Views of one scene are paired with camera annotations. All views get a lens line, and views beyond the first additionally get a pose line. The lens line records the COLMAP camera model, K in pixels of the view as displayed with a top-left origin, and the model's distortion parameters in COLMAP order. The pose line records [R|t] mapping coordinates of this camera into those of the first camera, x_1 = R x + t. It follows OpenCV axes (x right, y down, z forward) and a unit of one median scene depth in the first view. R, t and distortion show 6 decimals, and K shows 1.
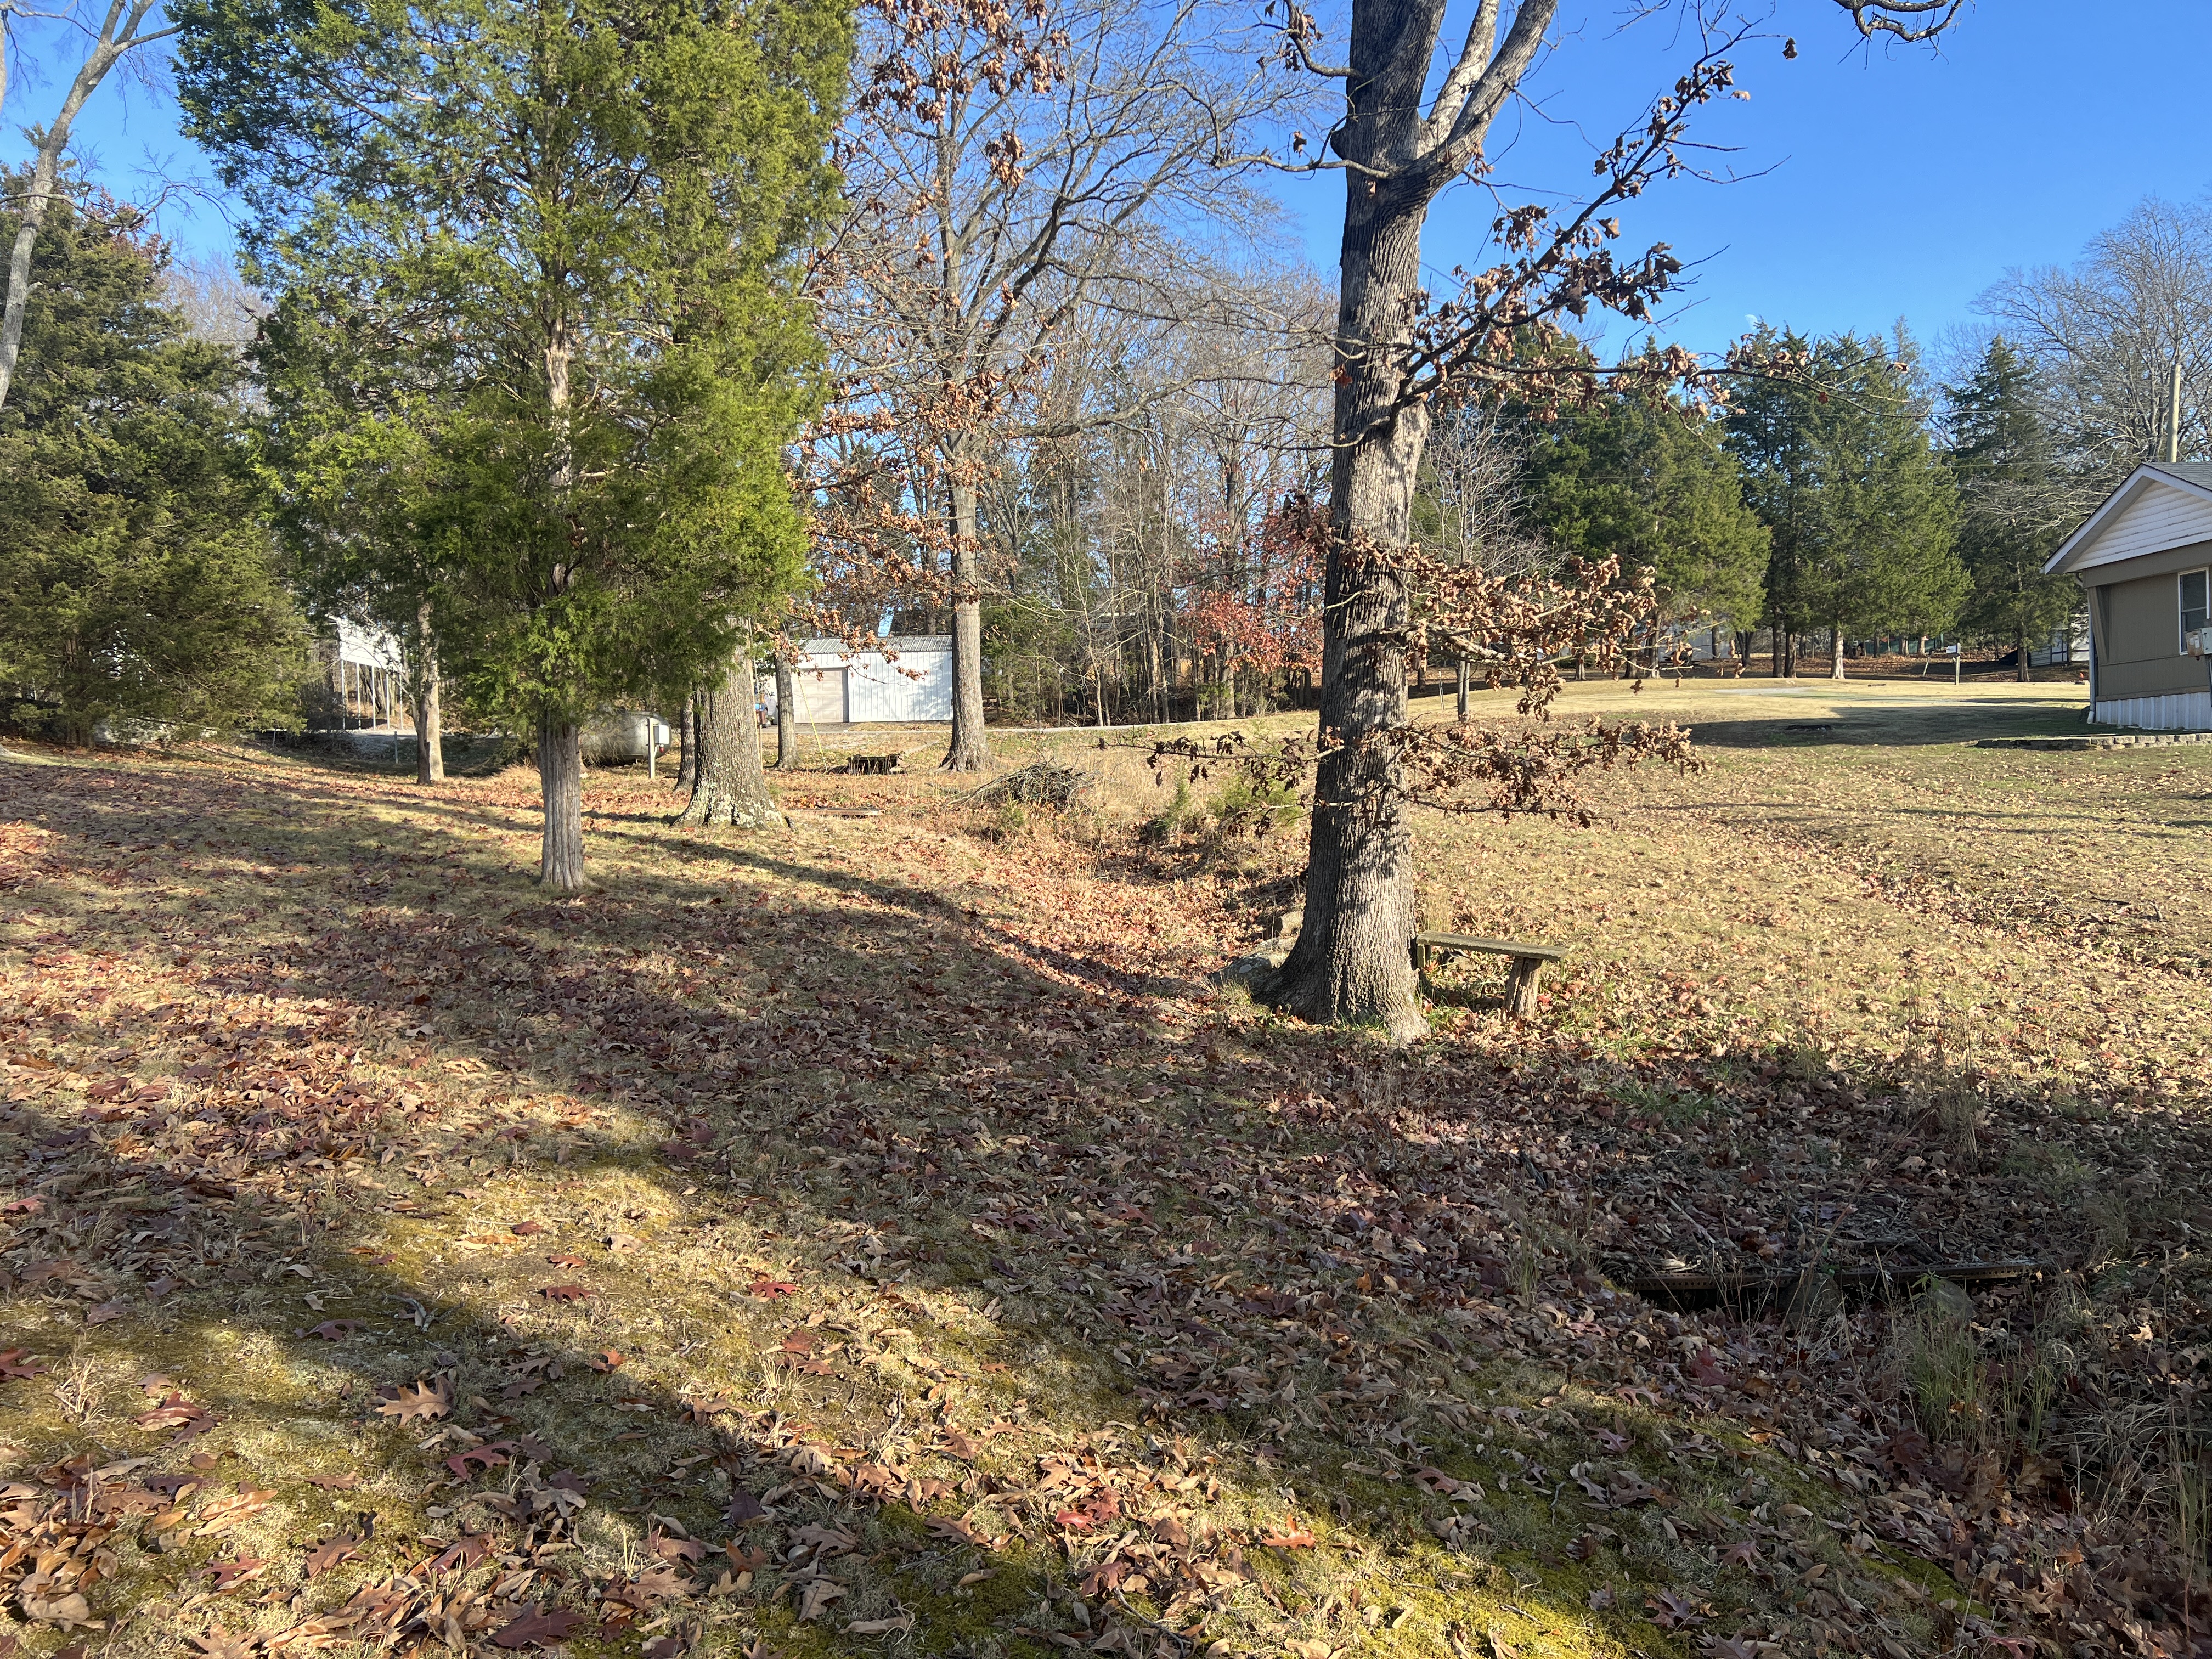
lens RADIAL K [[1652.1, 0, 1119.0], [0, 1652.1, 822.4], [0, 0, 1]] dist [0.054624, -0.059423]
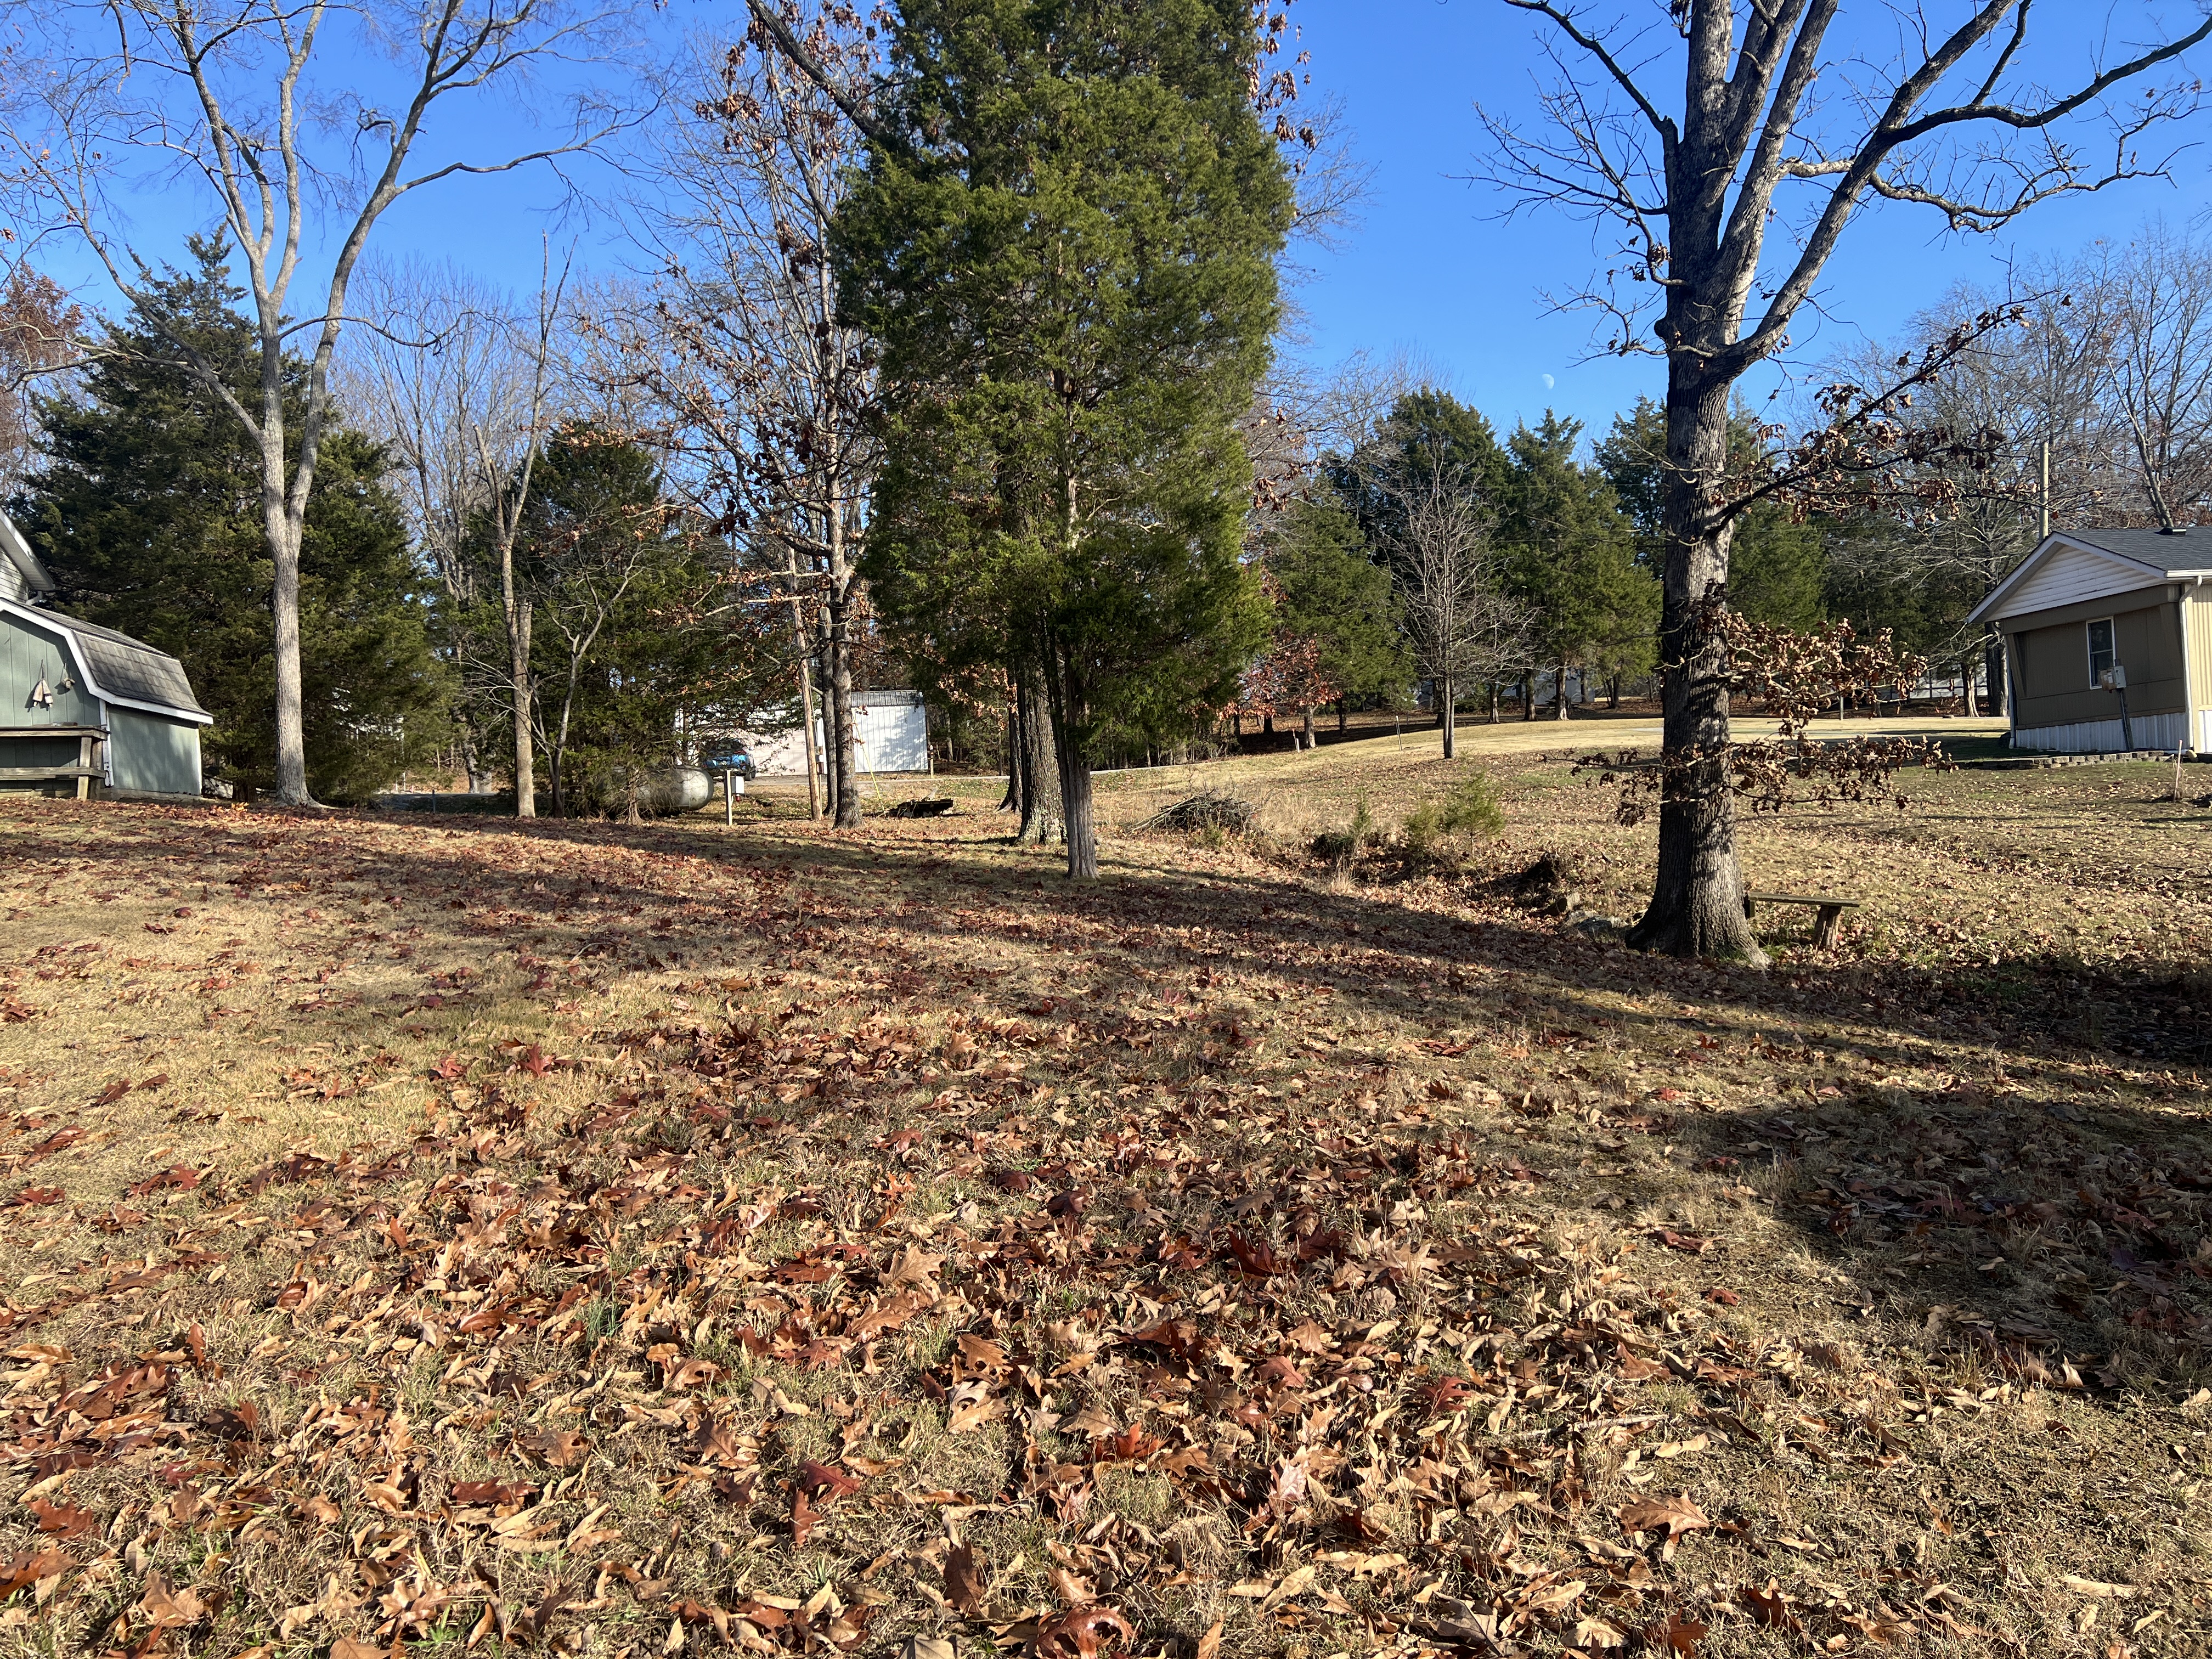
lens RADIAL K [[1652.1, 0, 1089.0], [0, 1652.1, 813.0], [0, 0, 1]] dist [0.054624, -0.059423]
pose [[0.996351, -0.021928, 0.082484, -0.483130], [0.024998, 0.999026, -0.036369, 0.037320], [-0.081606, 0.038299, 0.995929, -0.345993]]
